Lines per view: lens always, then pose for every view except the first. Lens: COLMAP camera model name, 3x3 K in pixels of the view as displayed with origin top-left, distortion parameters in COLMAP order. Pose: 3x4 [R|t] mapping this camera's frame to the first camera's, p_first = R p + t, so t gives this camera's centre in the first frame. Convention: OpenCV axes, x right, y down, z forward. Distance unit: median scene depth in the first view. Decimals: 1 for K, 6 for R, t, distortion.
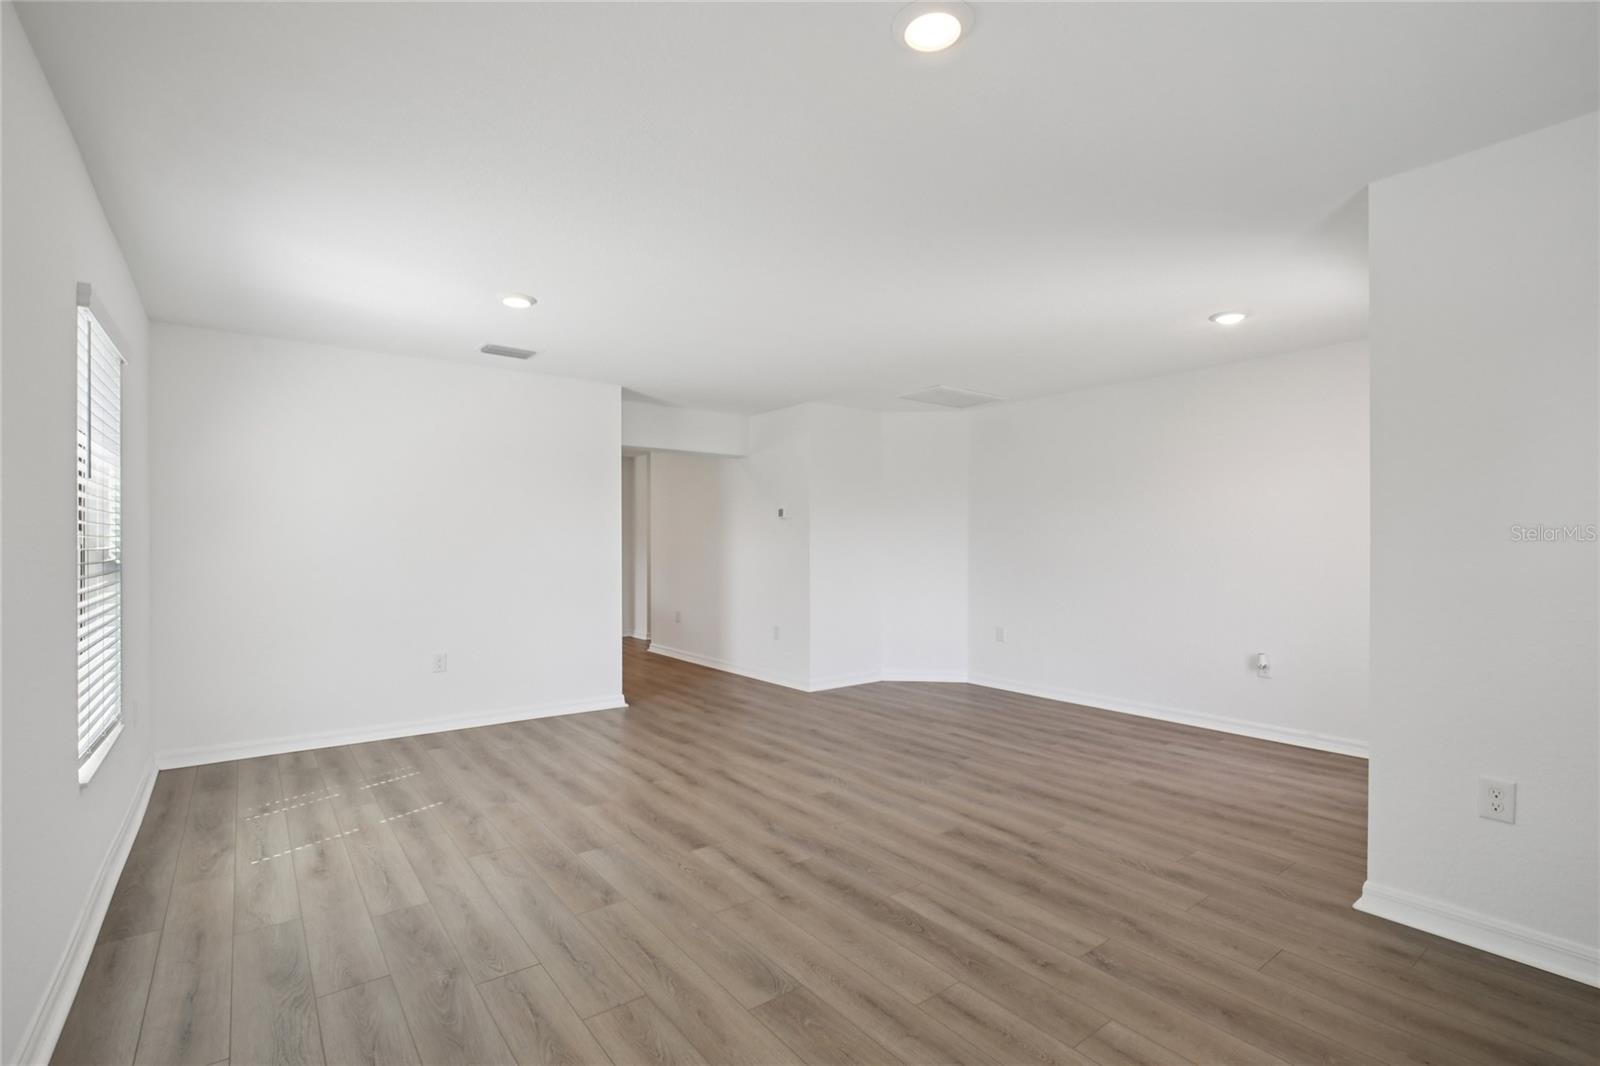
lens RADIAL K [[733.8, 0, 806.3], [0, 733.8, 544.3], [0, 0, 1]] dist [-0.019881, 0.003910]
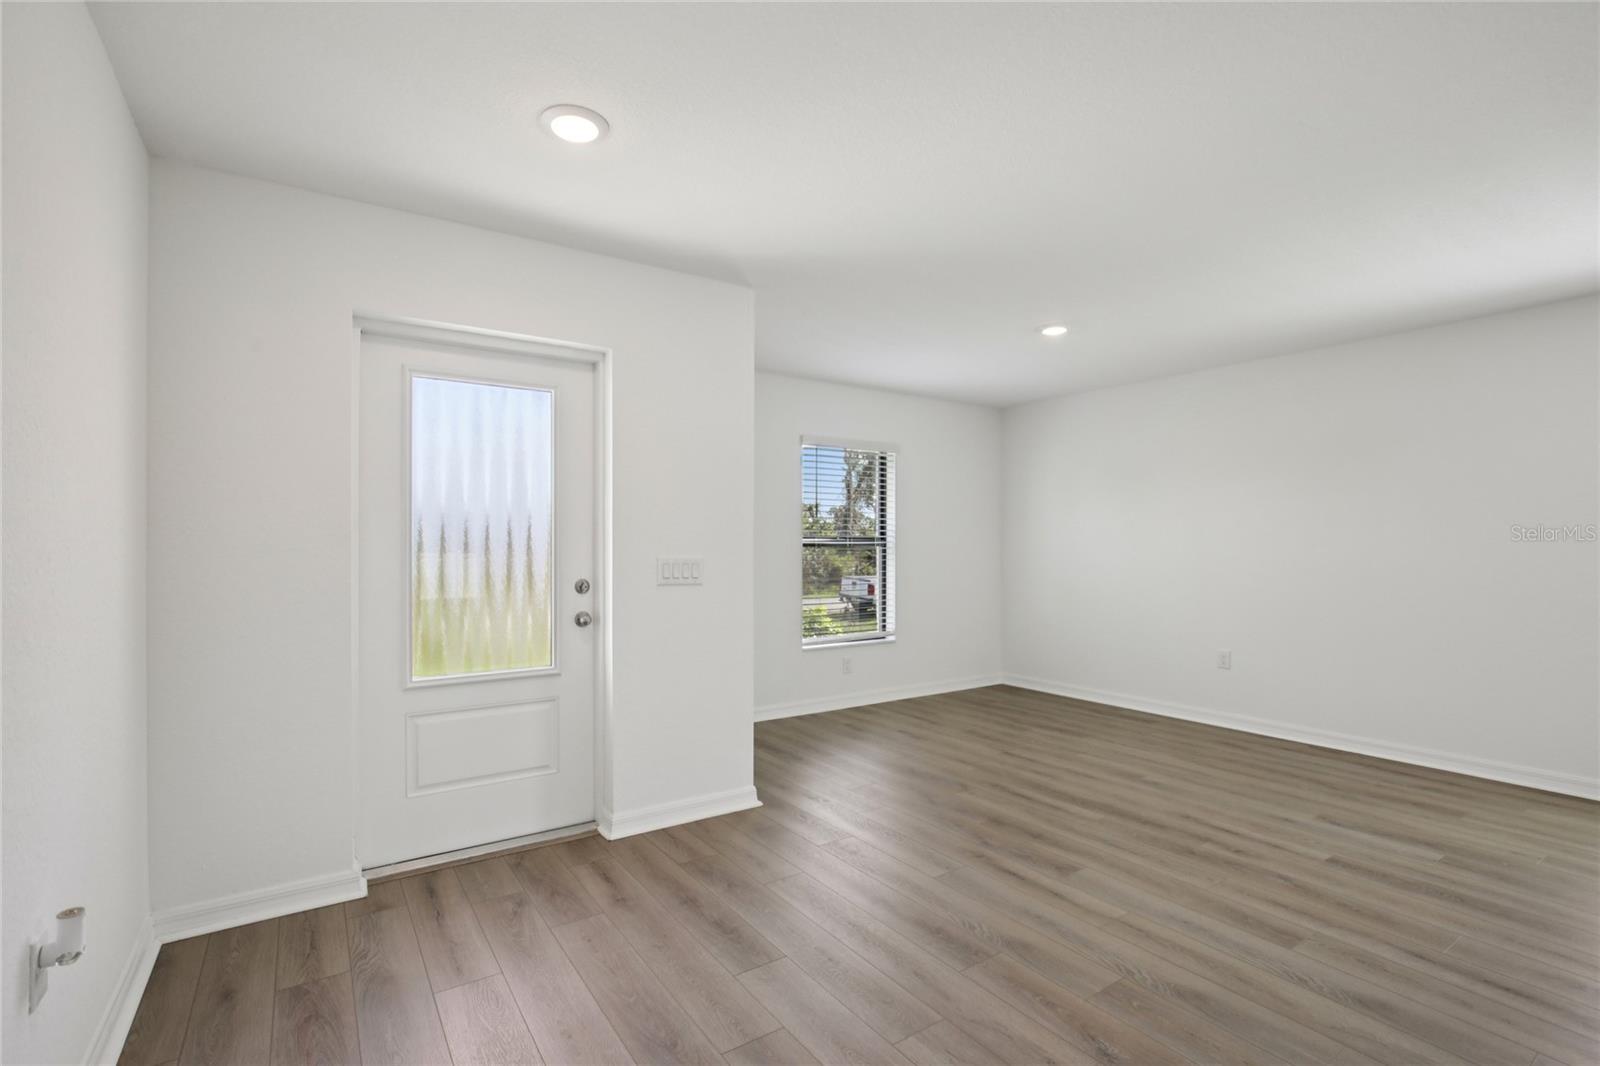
lens RADIAL K [[733.8, 0, 792.9], [0, 733.8, 531.4], [0, 0, 1]] dist [-0.019881, 0.003910]
pose [[-0.997225, -0.002216, 0.074416, 0.492104], [-0.003930, 0.999730, -0.022905, 0.004647], [-0.074345, -0.023134, -0.996964, 2.007831]]
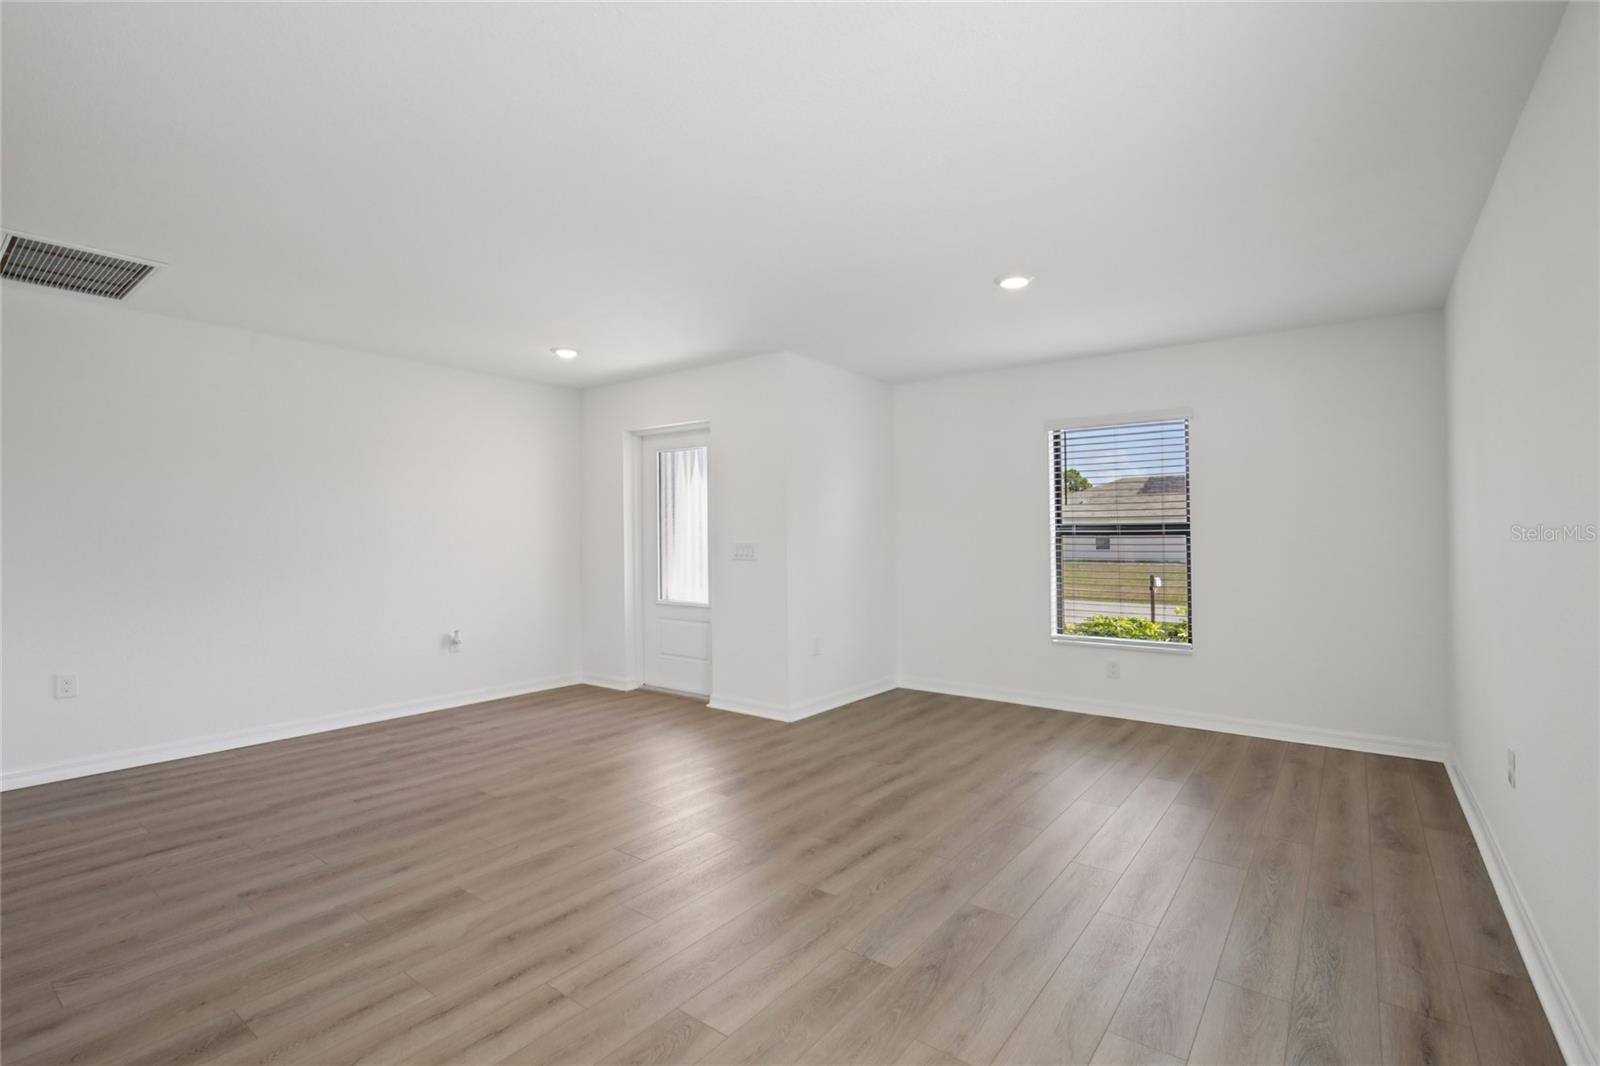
lens RADIAL K [[733.8, 0, 794.7], [0, 733.8, 536.3], [0, 0, 1]] dist [-0.019881, 0.003910]
pose [[-0.252371, -0.001639, 0.967629, -0.945393], [-0.001725, 0.999998, 0.001244, 0.002781], [-0.967629, -0.001355, -0.252373, 1.235272]]
